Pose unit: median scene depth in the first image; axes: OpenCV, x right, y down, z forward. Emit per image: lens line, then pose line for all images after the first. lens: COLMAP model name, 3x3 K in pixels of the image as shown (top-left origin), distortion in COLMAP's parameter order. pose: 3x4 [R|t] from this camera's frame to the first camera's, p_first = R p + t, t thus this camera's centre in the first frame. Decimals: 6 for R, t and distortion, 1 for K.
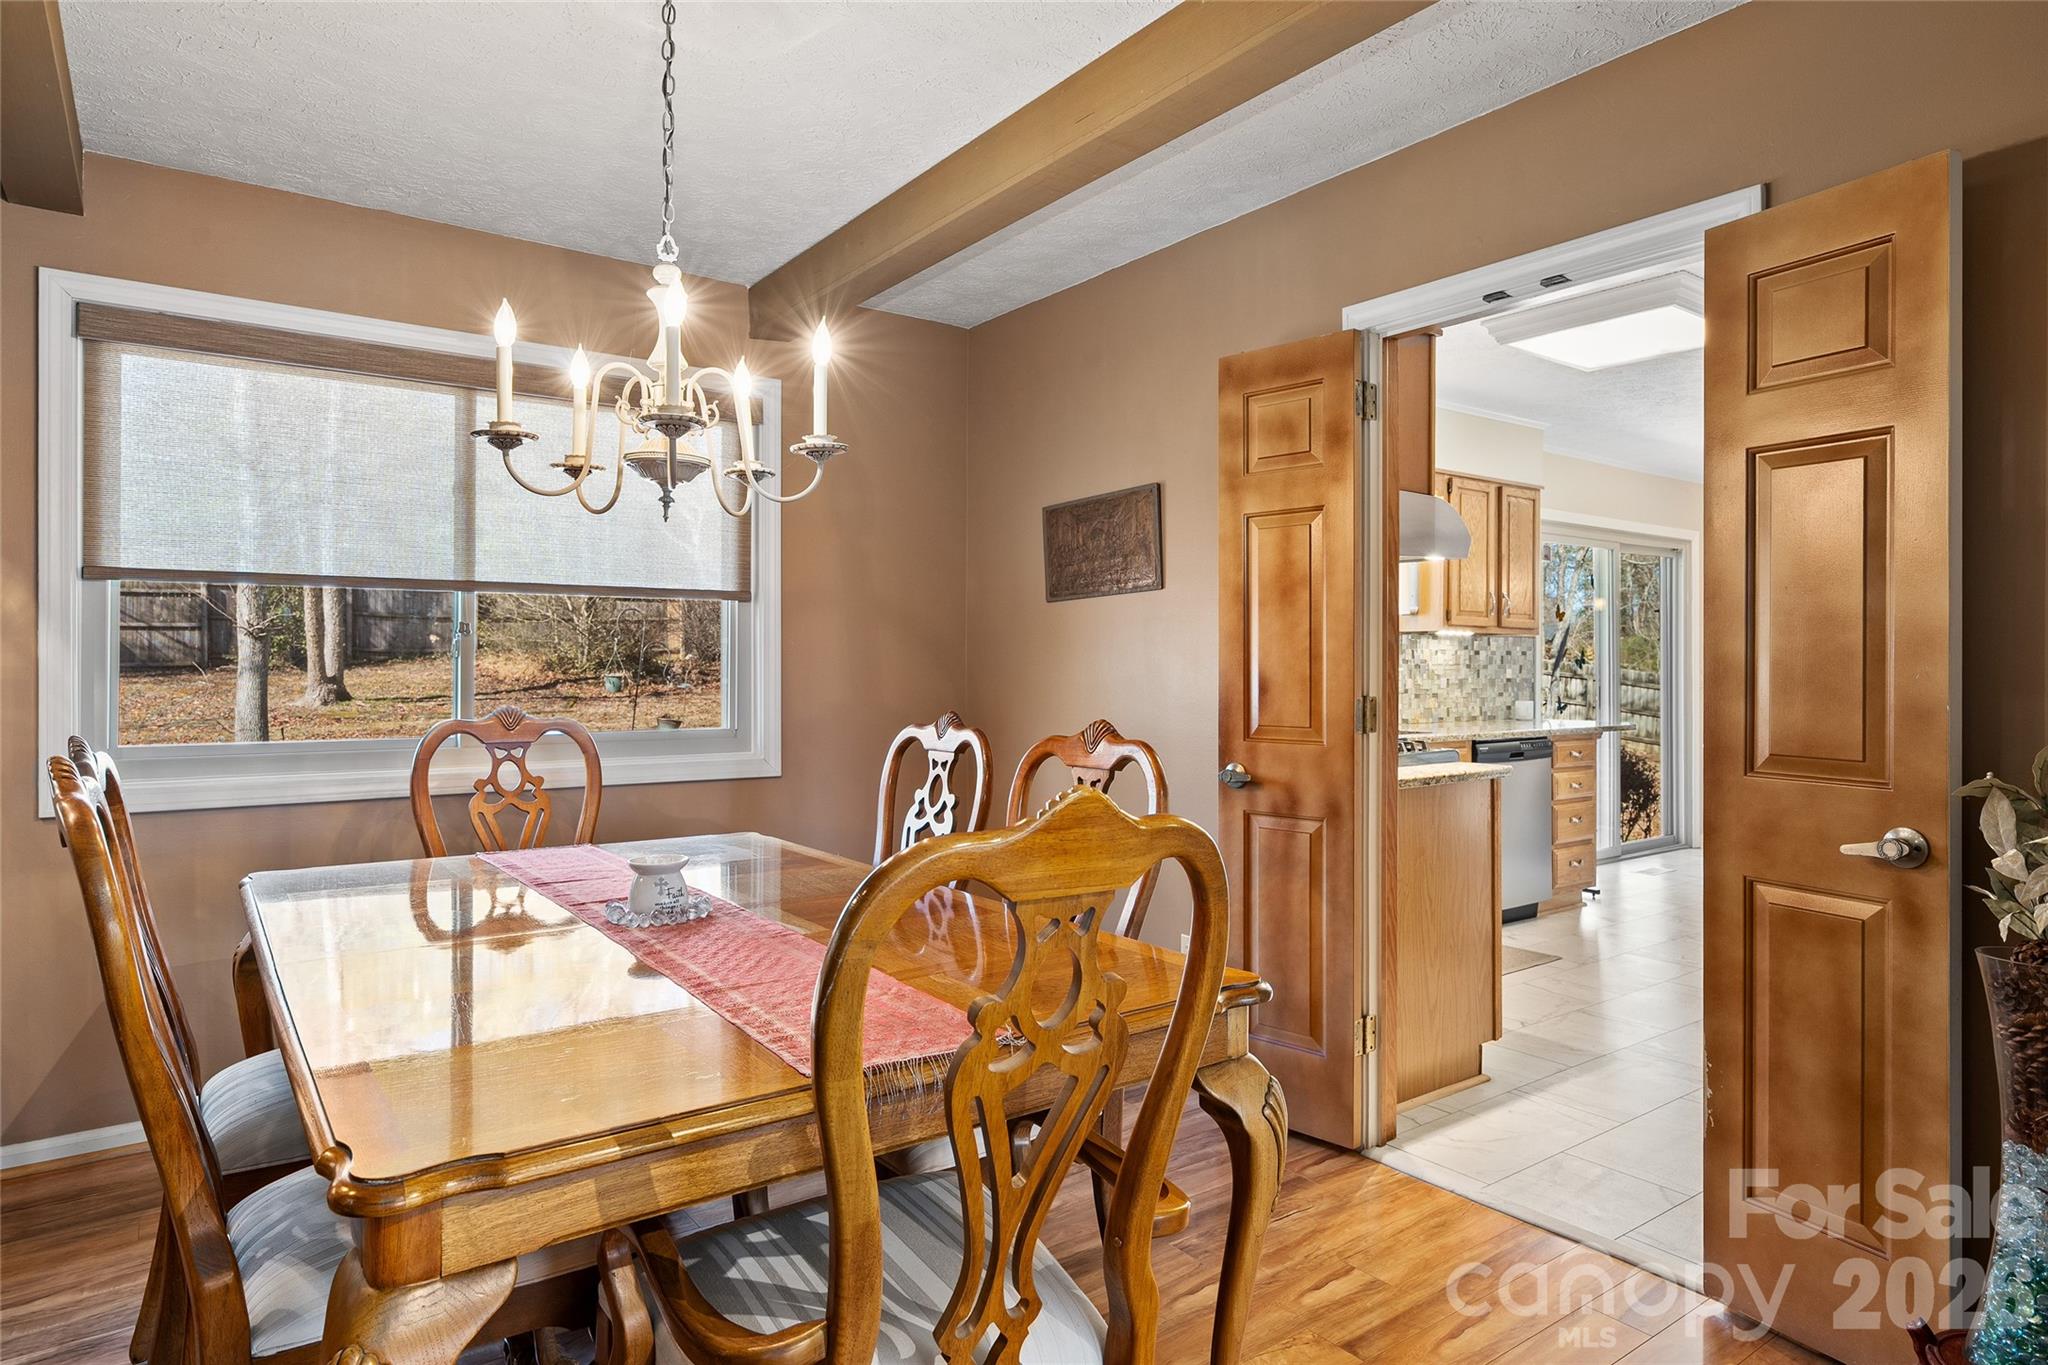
lens RADIAL K [[1180.6, 0, 1024.7], [0, 1180.6, 664.0], [0, 0, 1]] dist [0.000461, -0.000043]
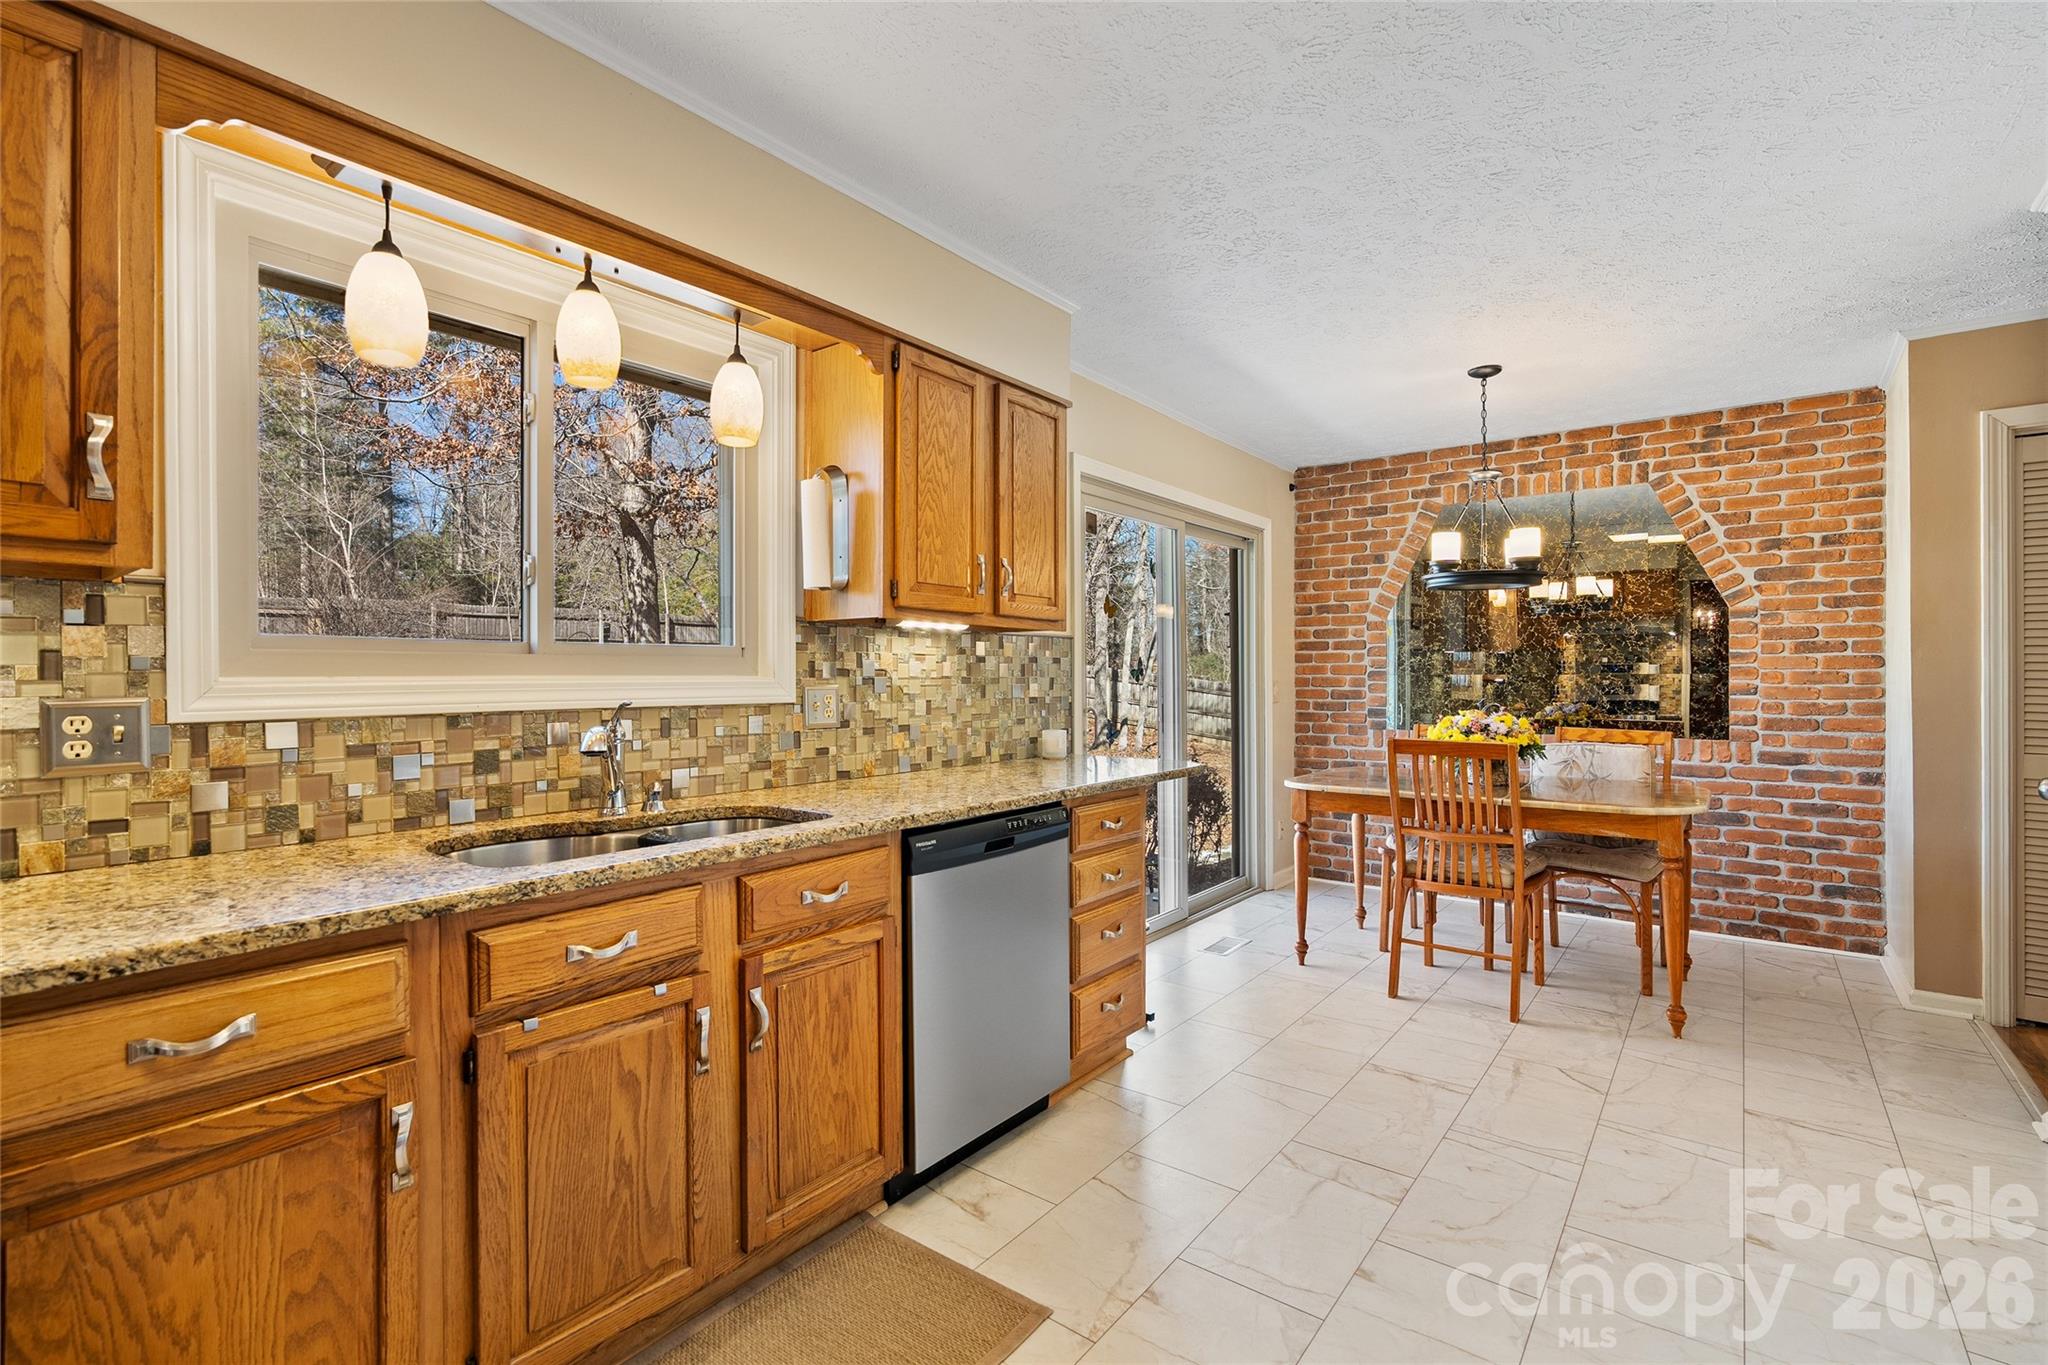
lens RADIAL K [[934.0, 0, 1024.5], [0, 934.0, 682.0], [0, 0, 1]] dist [-0.000880, 0.002407]
pose [[0.960574, -0.007018, 0.277935, 0.271779], [0.005569, 0.999966, 0.006002, 0.000046], [-0.277968, -0.004218, 0.960581, 0.515021]]
